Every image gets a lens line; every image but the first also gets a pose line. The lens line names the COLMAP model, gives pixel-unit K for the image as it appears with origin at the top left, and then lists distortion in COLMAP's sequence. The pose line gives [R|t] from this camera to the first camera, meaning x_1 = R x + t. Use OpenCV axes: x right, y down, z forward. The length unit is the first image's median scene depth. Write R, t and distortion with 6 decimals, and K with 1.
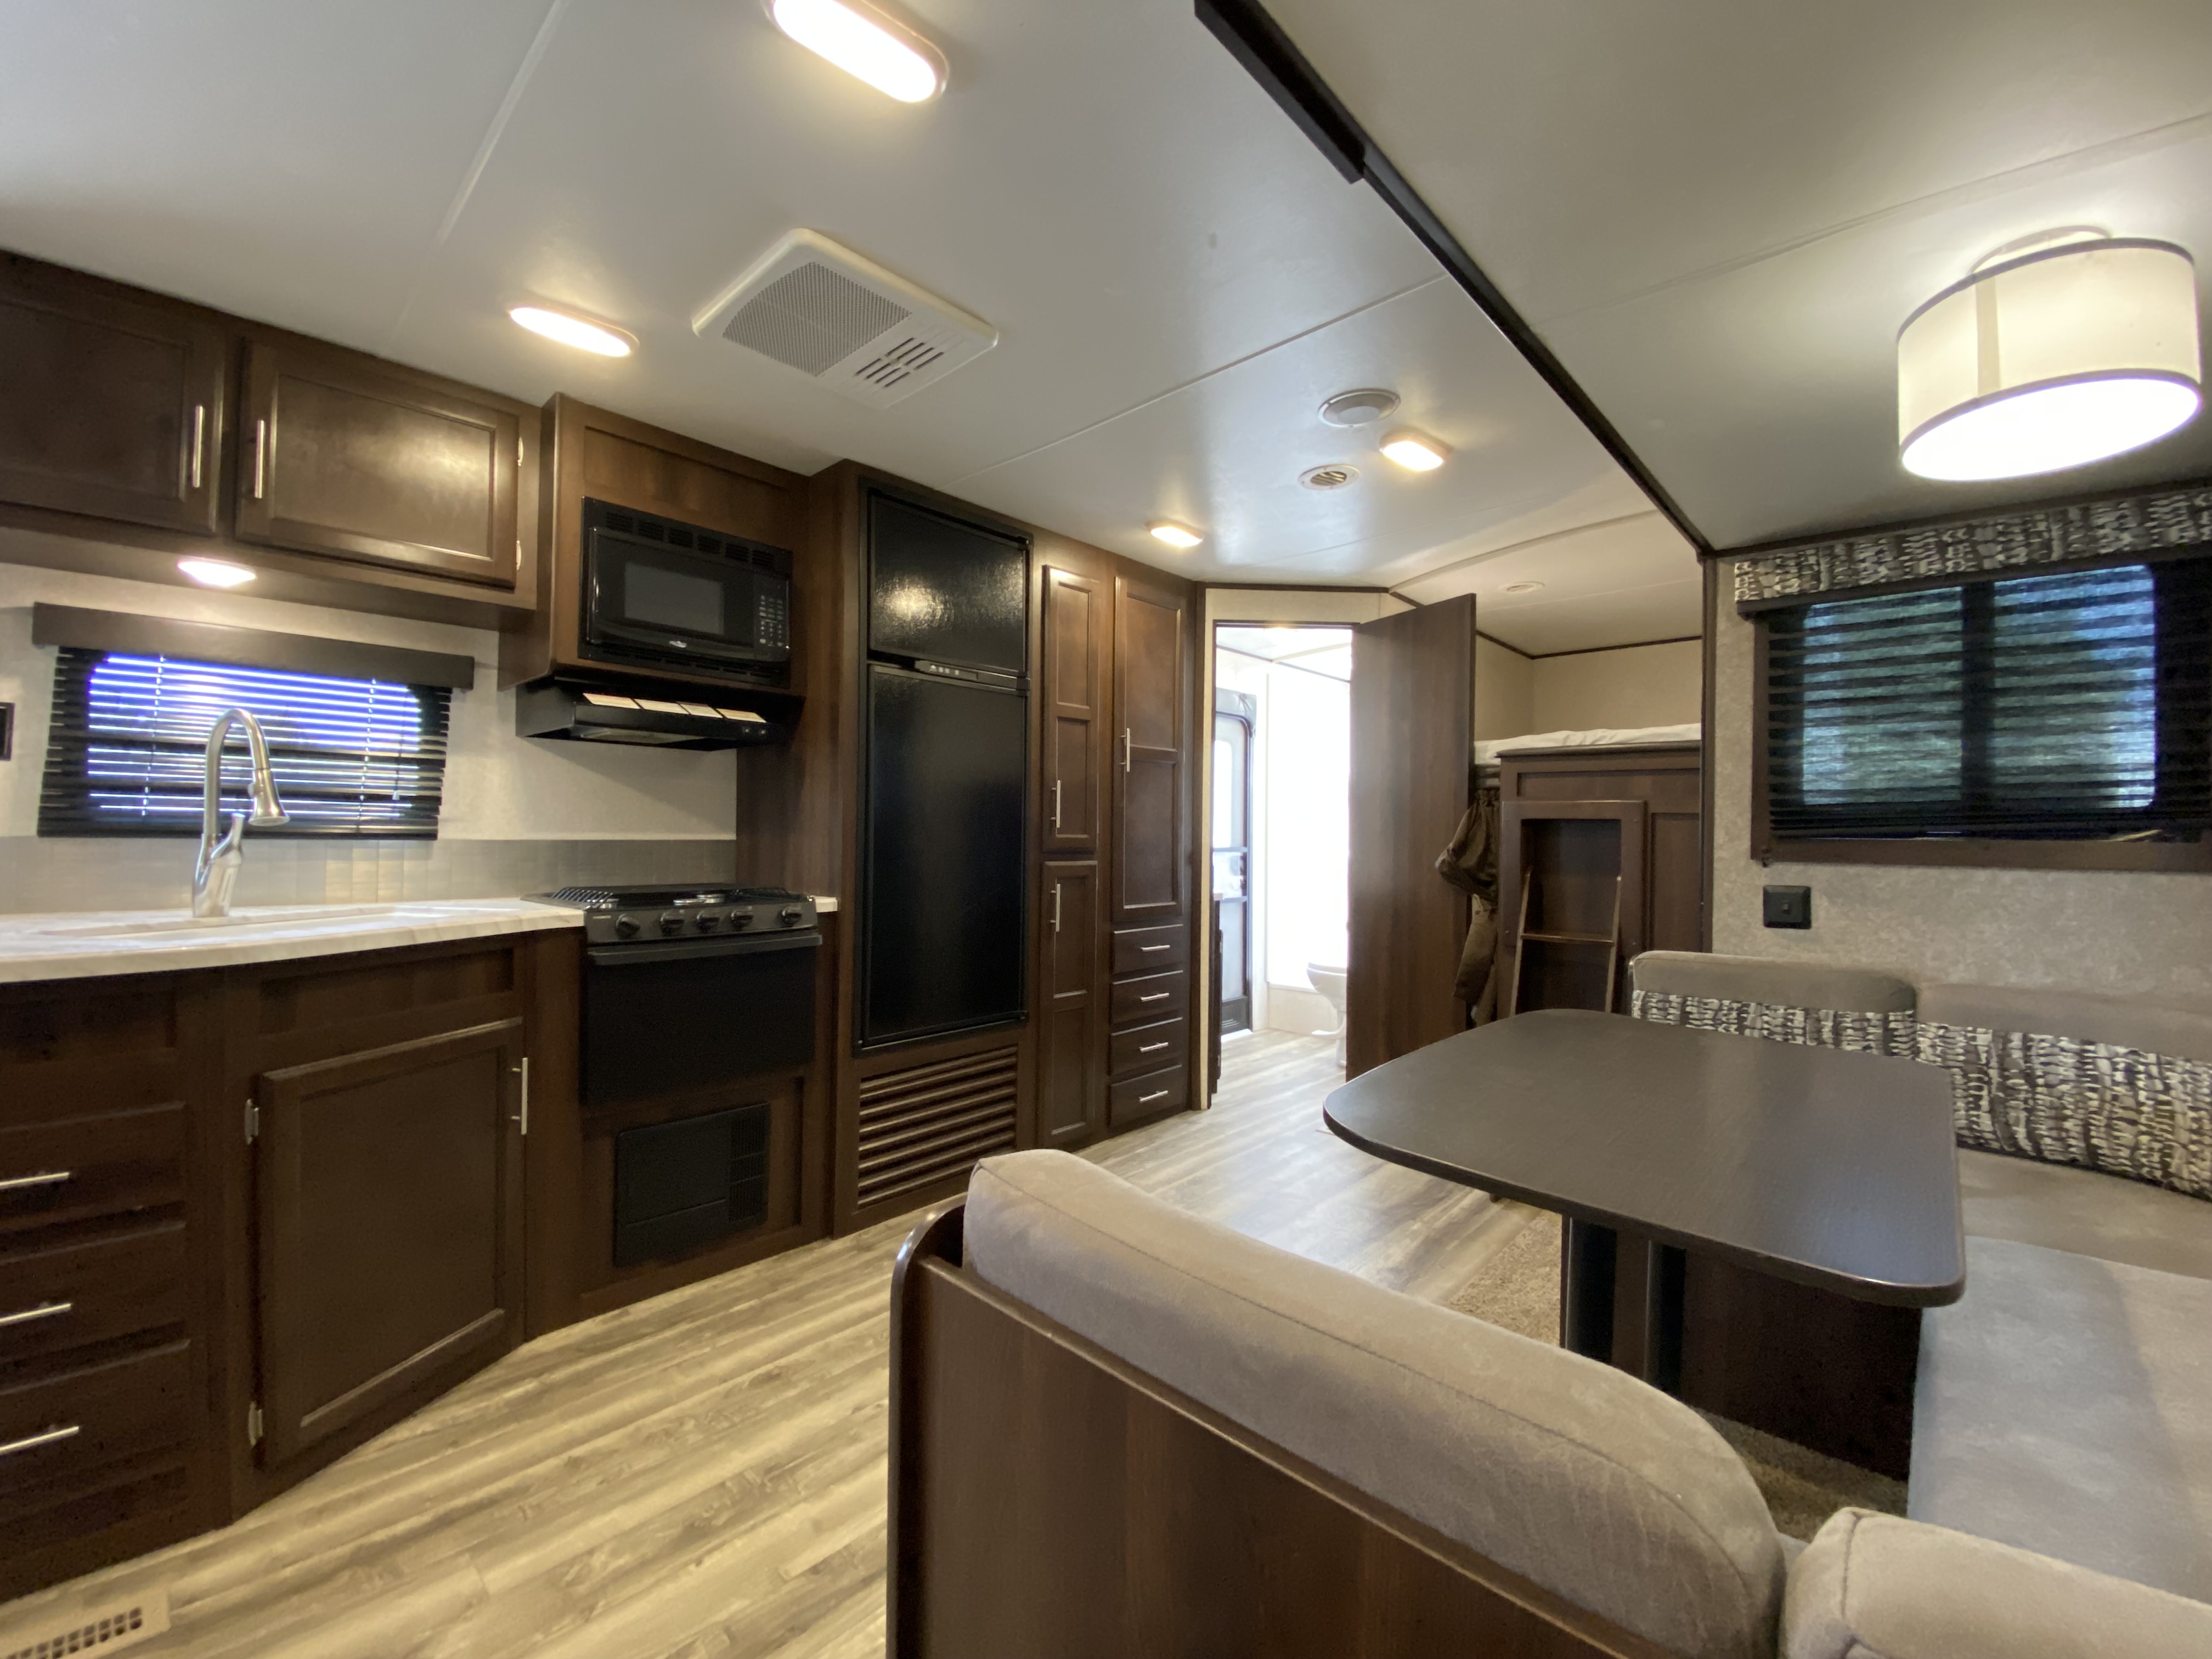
lens RADIAL K [[899.0, 0, 1098.5], [0, 899.0, 823.5], [0, 0, 1]] dist [0.026834, -0.022387]
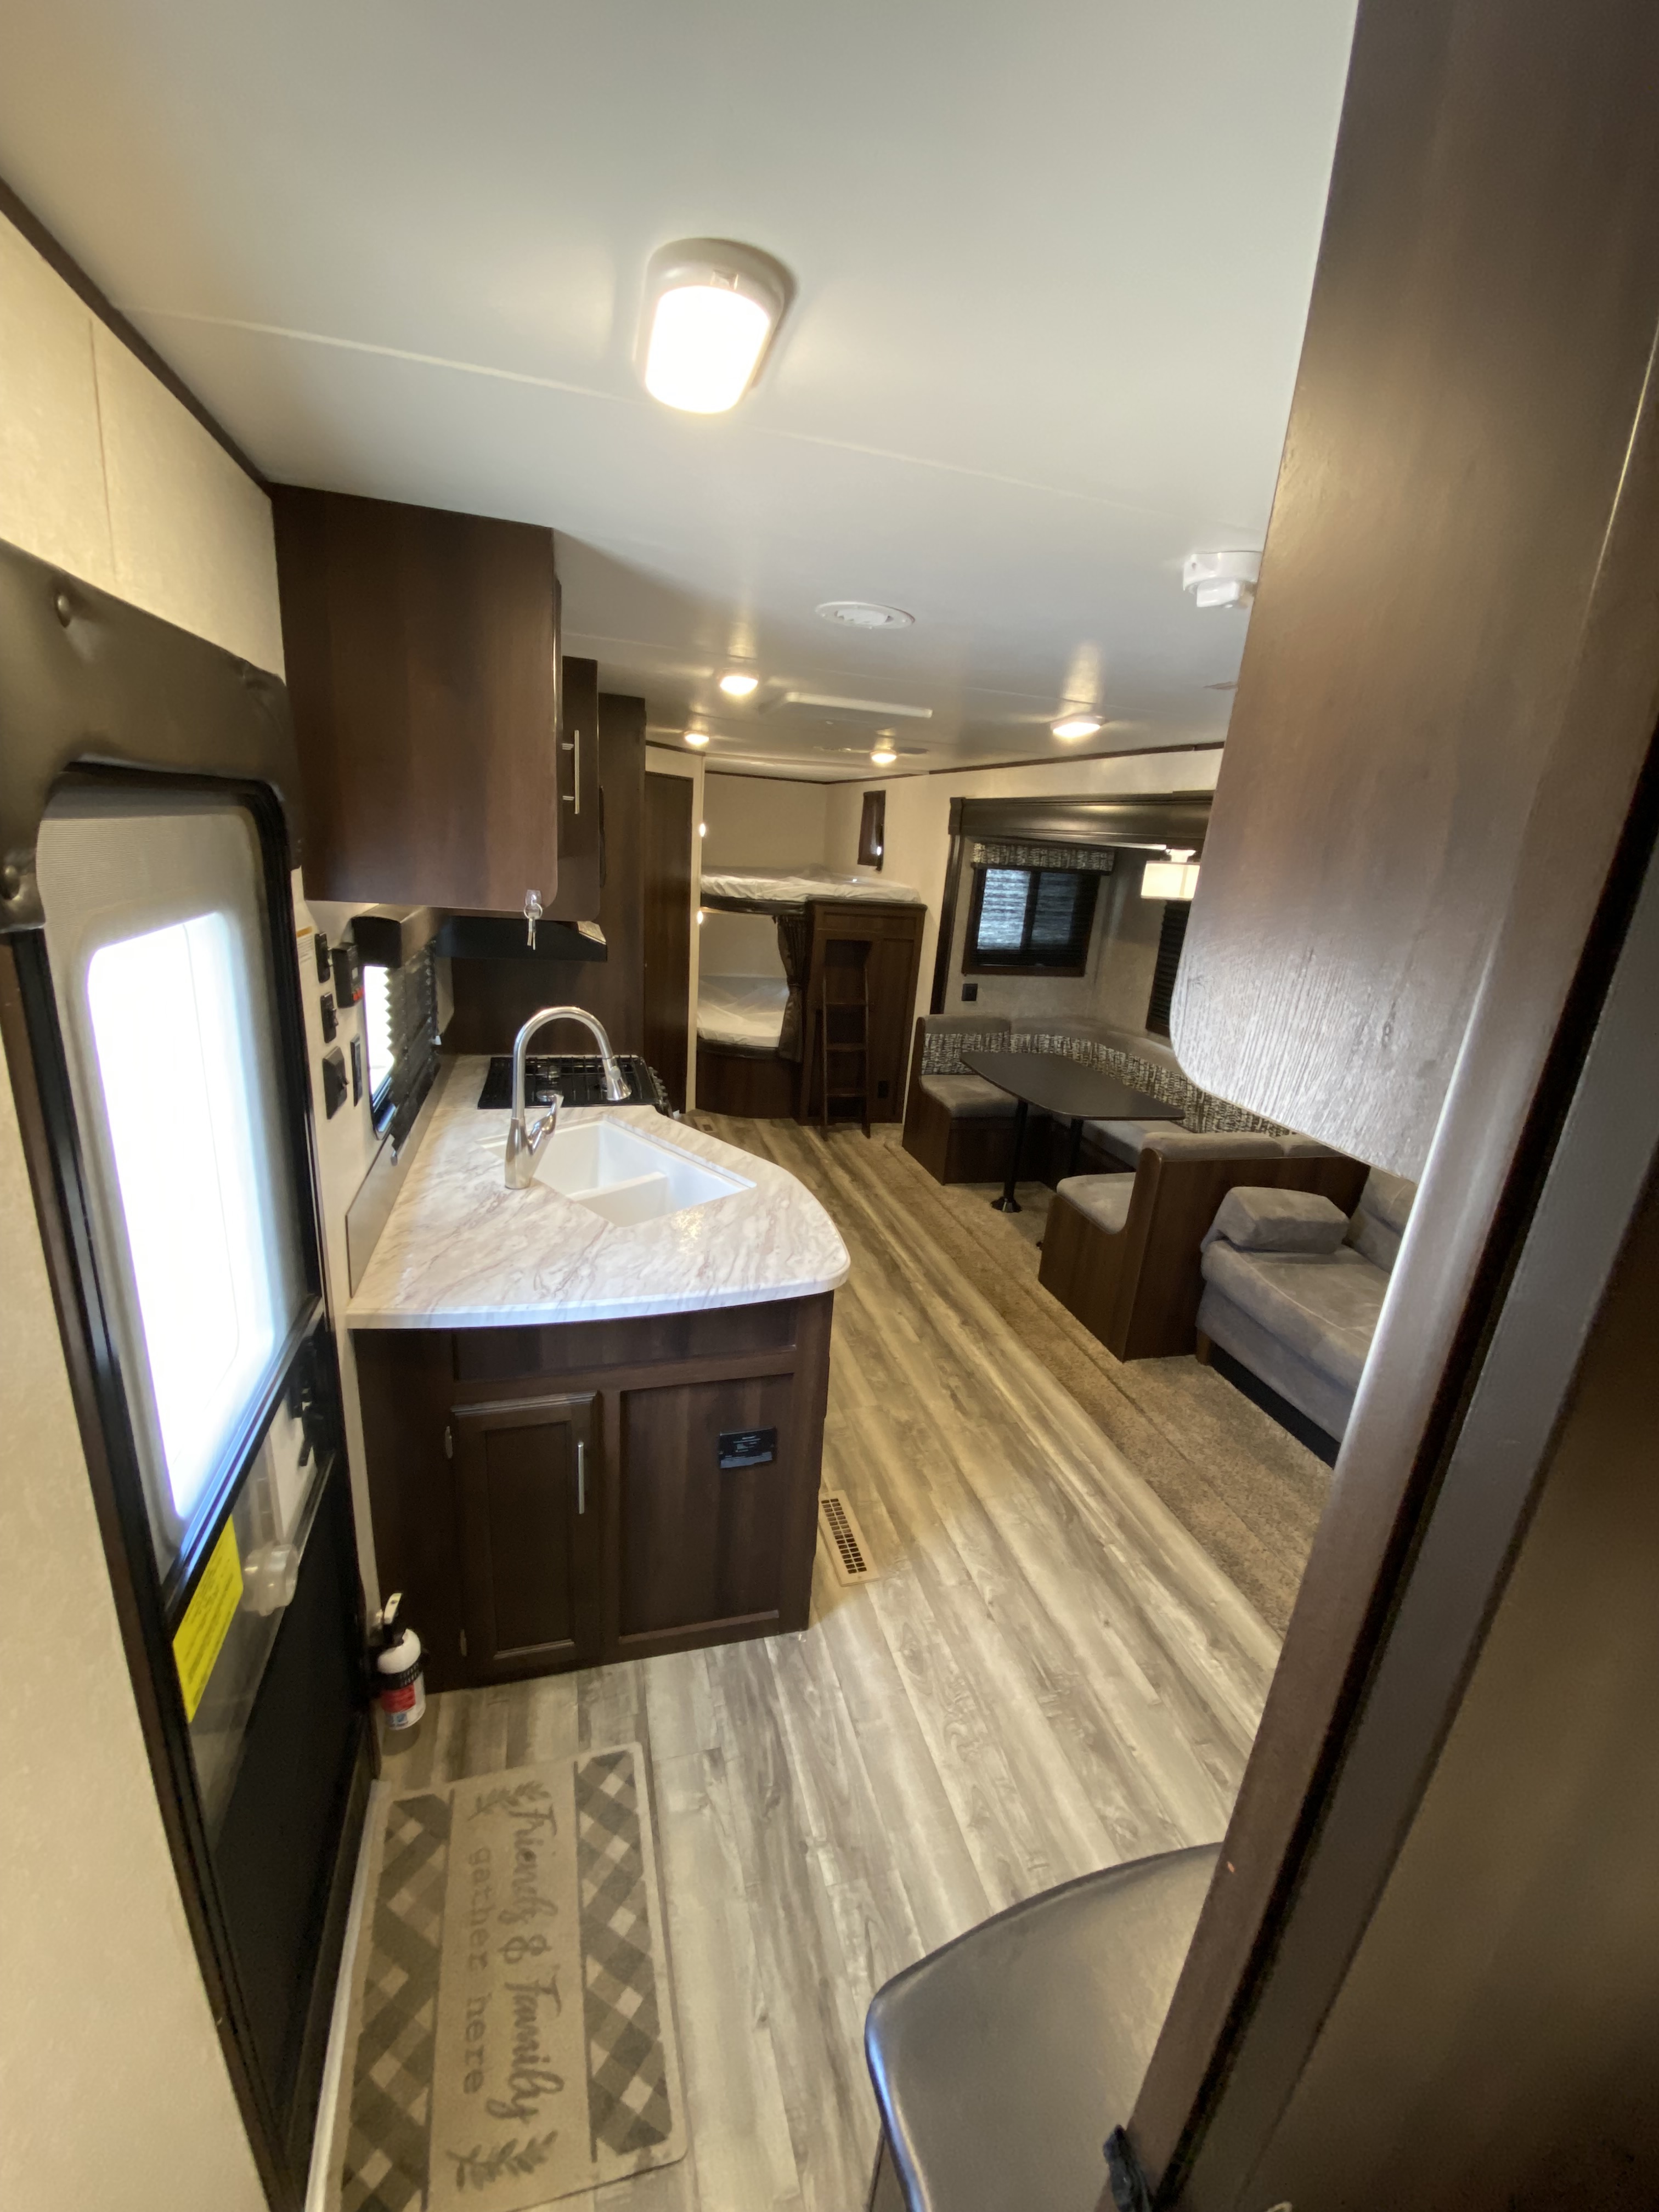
lens RADIAL K [[890.6, 0, 829.5], [0, 890.6, 1106.0], [0, 0, 1]] dist [0.019812, -0.020591]
pose [[0.509025, -0.227183, 0.830230, -1.438209], [-0.074348, 0.949331, 0.305358, -0.309339], [-0.857535, -0.217161, 0.466342, 0.138842]]
